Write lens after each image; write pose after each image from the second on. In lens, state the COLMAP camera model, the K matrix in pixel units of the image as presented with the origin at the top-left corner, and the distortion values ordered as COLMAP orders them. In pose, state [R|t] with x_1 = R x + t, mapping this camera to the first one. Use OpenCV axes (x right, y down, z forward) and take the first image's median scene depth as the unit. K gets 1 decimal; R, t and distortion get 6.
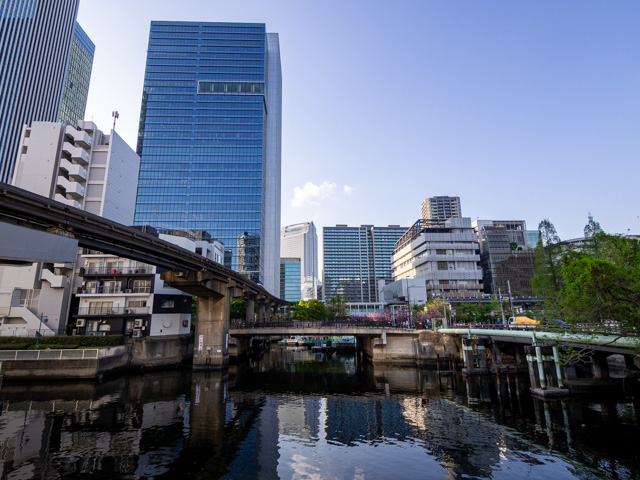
lens RADIAL K [[343.3, 0, 320.0], [0, 343.3, 240.0], [0, 0, 1]] dist [0.000487, -0.000632]
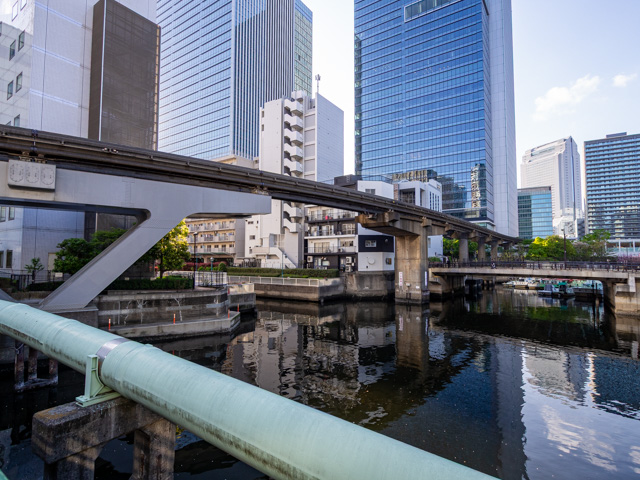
lens RADIAL K [[355.0, 0, 320.0], [0, 355.0, 240.0], [0, 0, 1]] dist [0.001932, 0.000906]
pose [[0.795104, -0.020540, -0.606125, 0.121959], [0.124775, 0.983586, 0.130346, 0.005095], [0.593498, -0.179268, 0.784616, 0.005575]]
